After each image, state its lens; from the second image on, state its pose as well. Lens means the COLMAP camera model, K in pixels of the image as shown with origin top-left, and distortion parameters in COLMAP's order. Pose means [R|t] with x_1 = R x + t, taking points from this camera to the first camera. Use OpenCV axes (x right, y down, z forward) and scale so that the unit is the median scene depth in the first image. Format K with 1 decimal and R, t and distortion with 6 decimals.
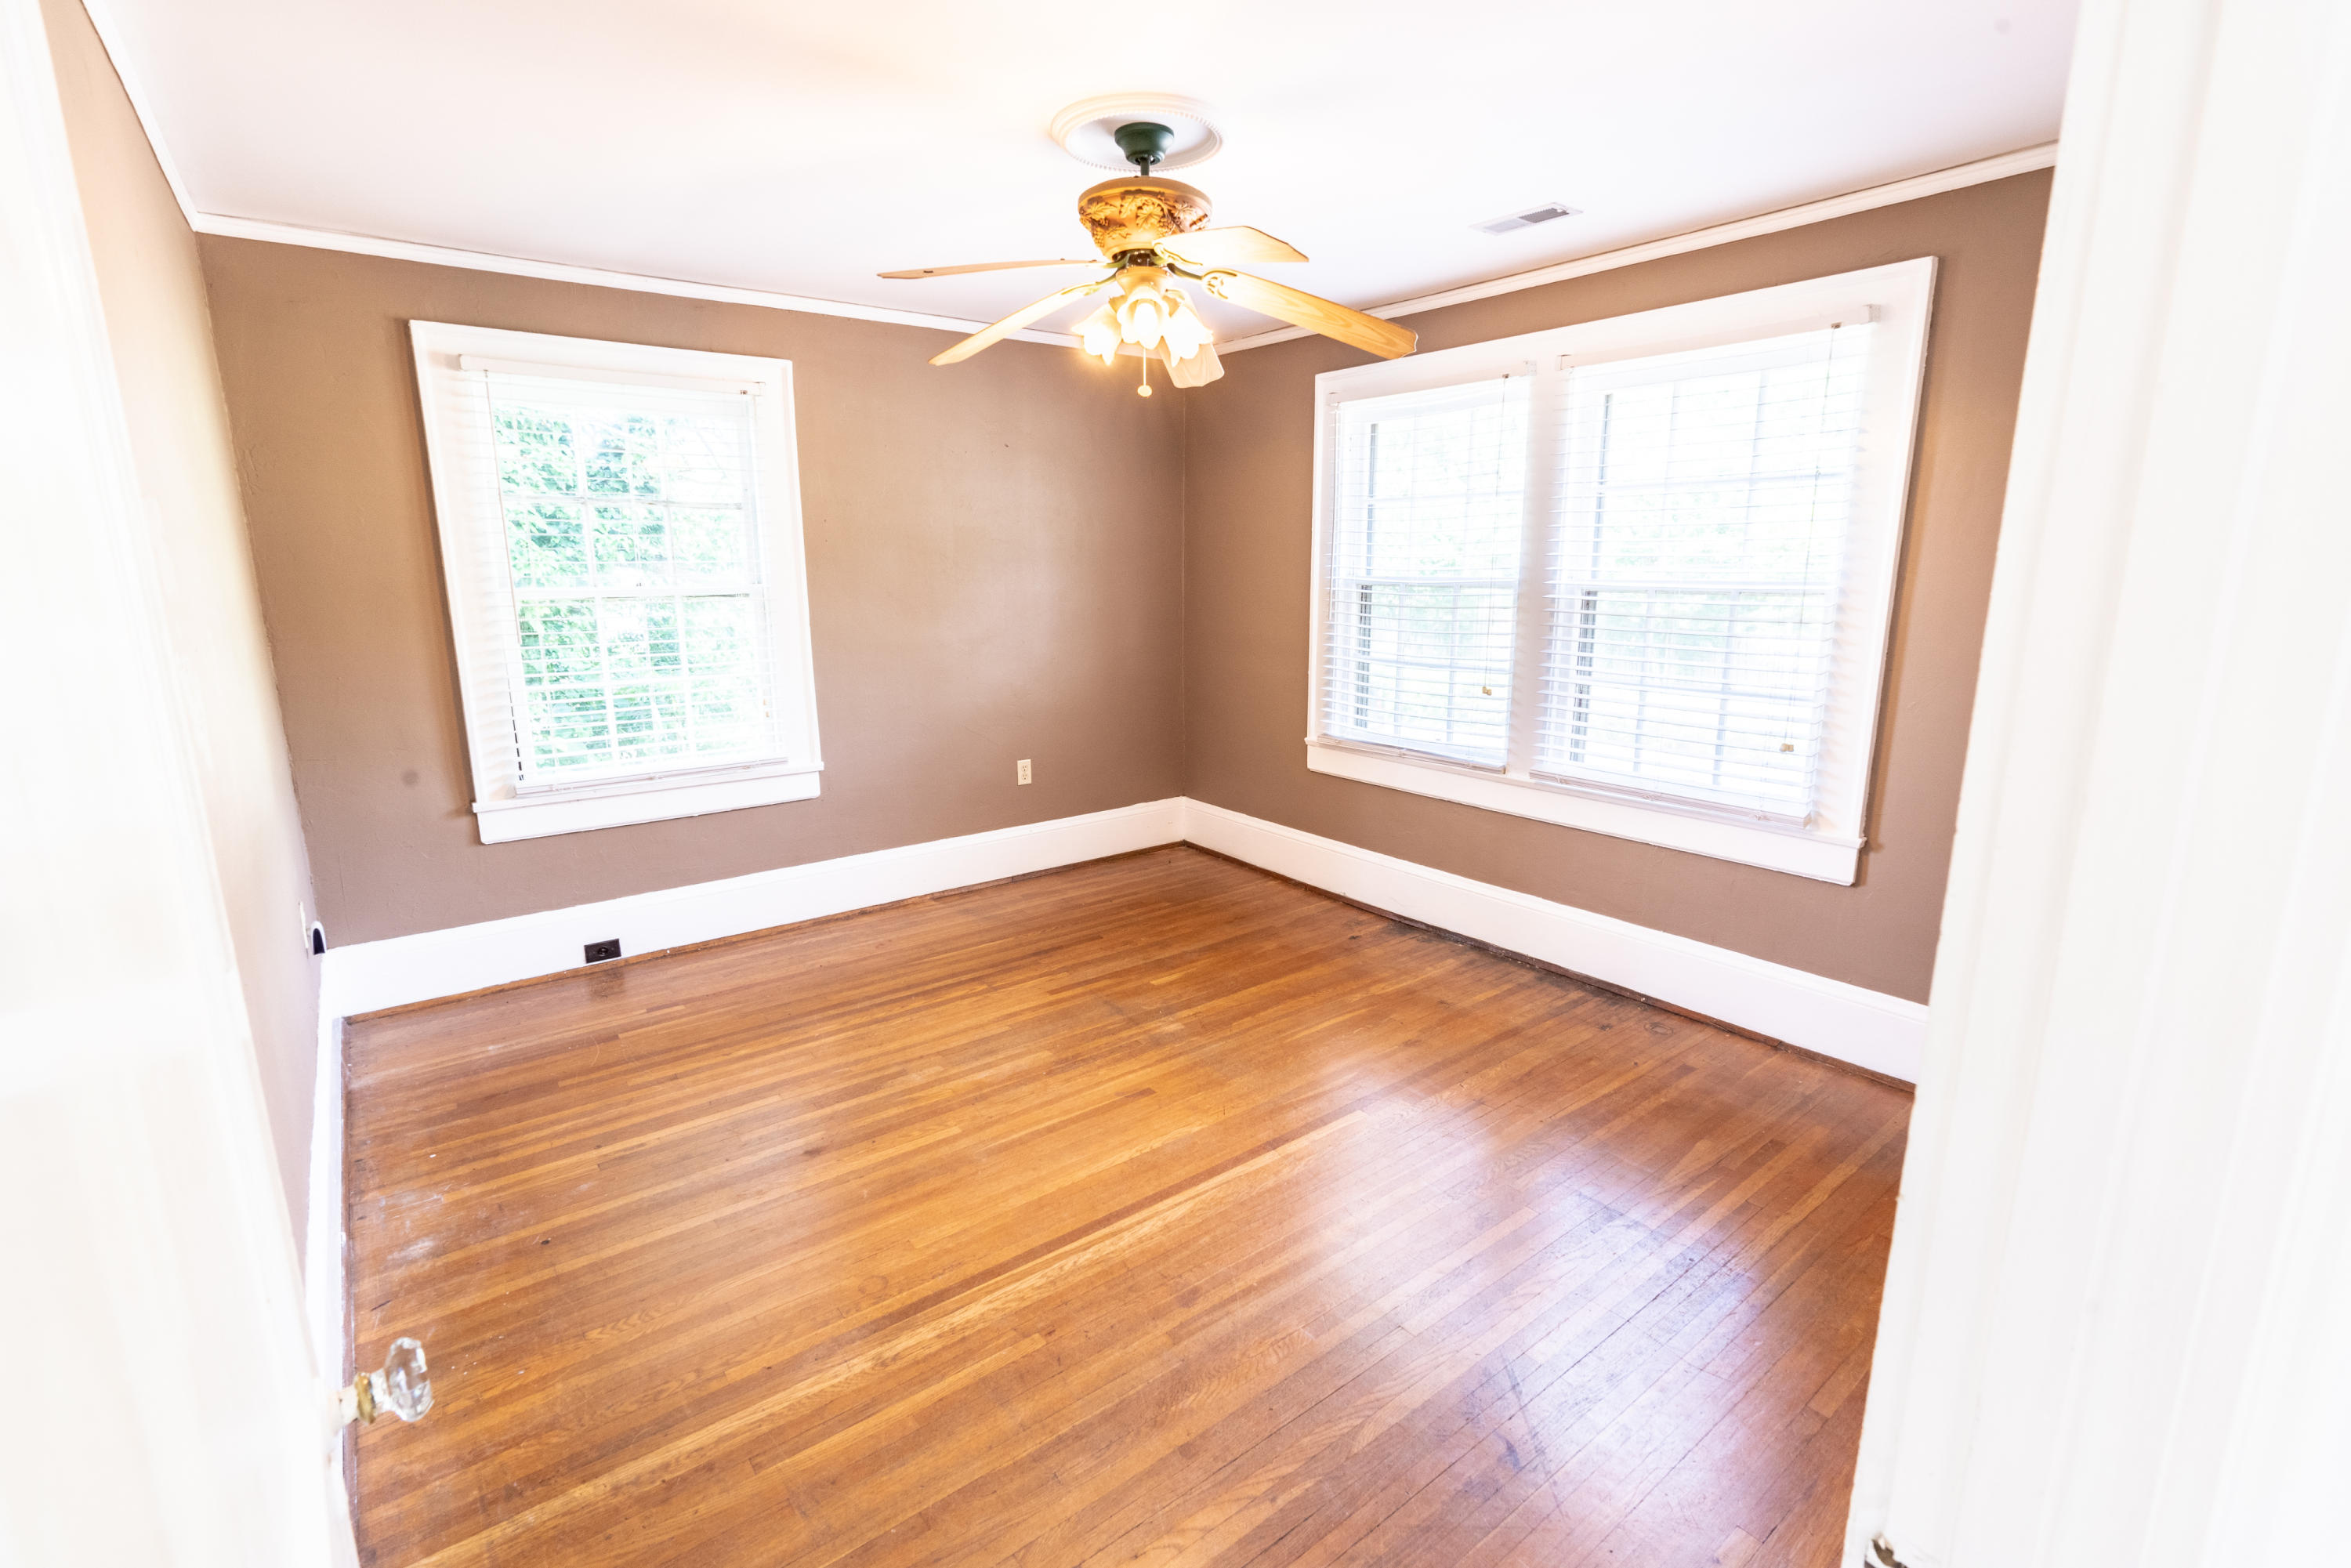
lens RADIAL K [[1060.0, 0, 1174.1], [0, 1060.0, 781.8], [0, 0, 1]] dist [0.000684, 0.000067]
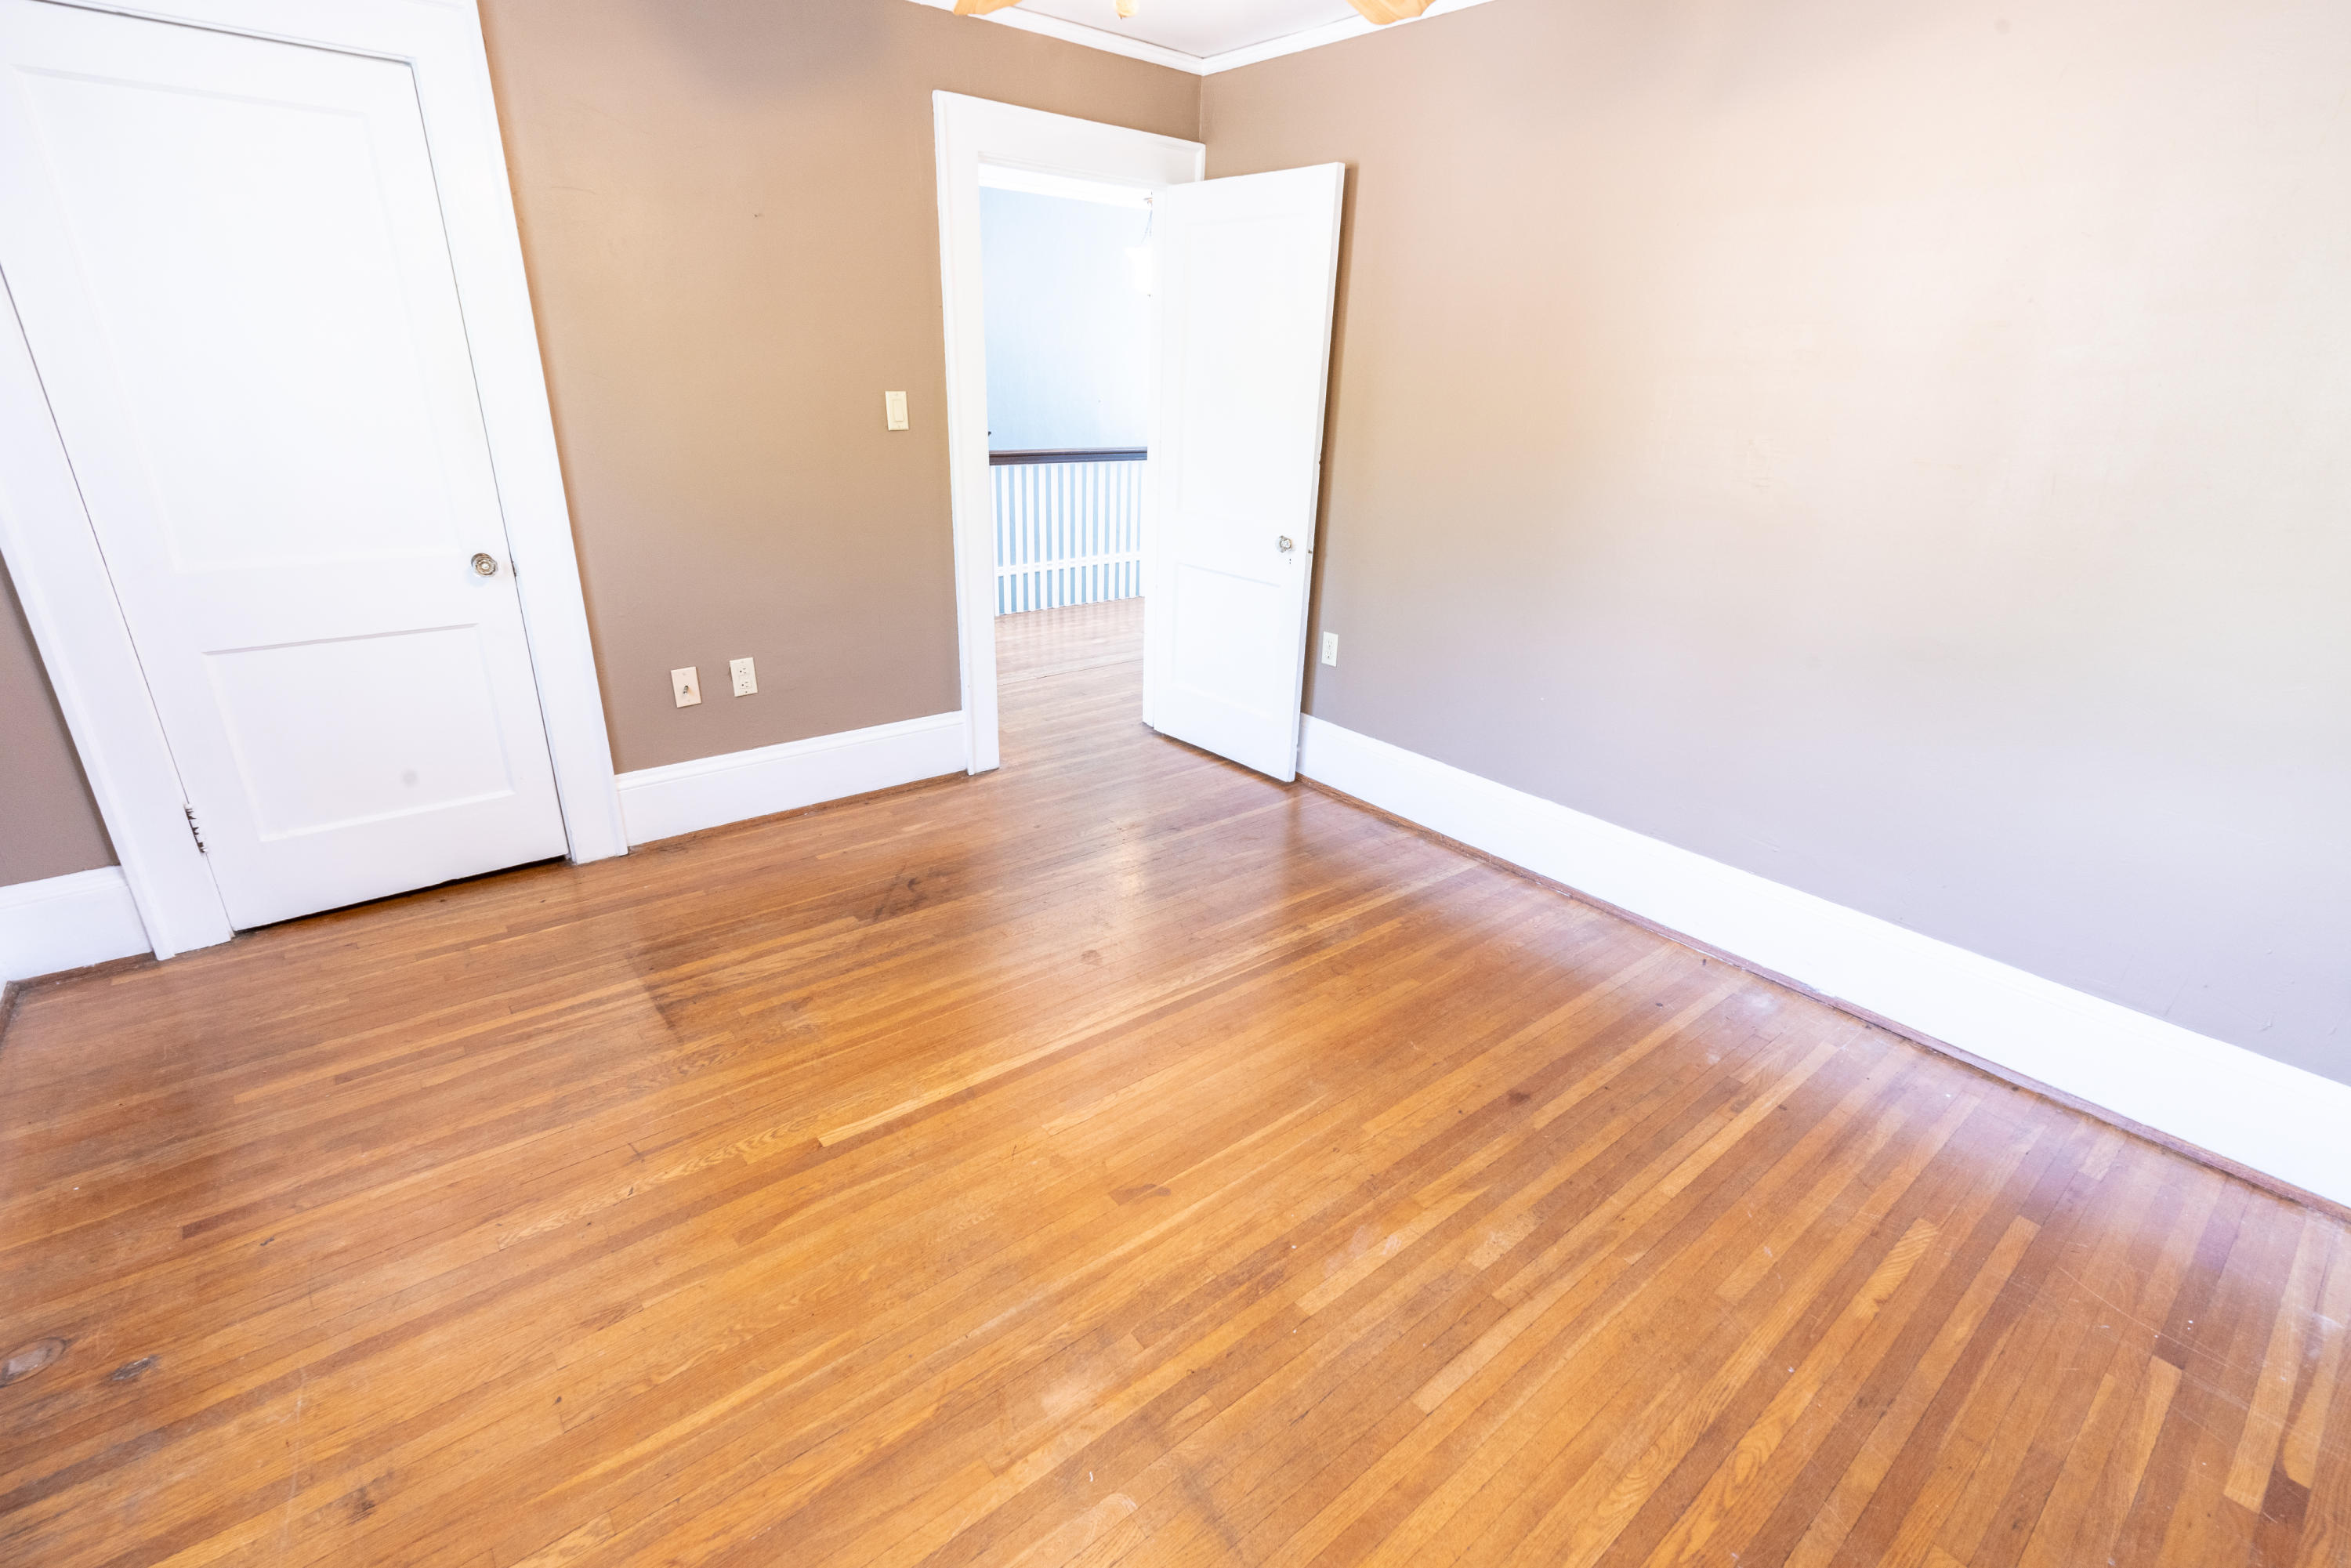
lens RADIAL K [[1060.0, 0, 1174.9], [0, 1060.0, 788.2], [0, 0, 1]] dist [0.000684, 0.000067]
pose [[-0.999342, -0.016475, -0.032304, -0.031645], [-0.031620, 0.832003, 0.553870, -0.273684], [0.017752, 0.554527, -0.831977, 1.365739]]
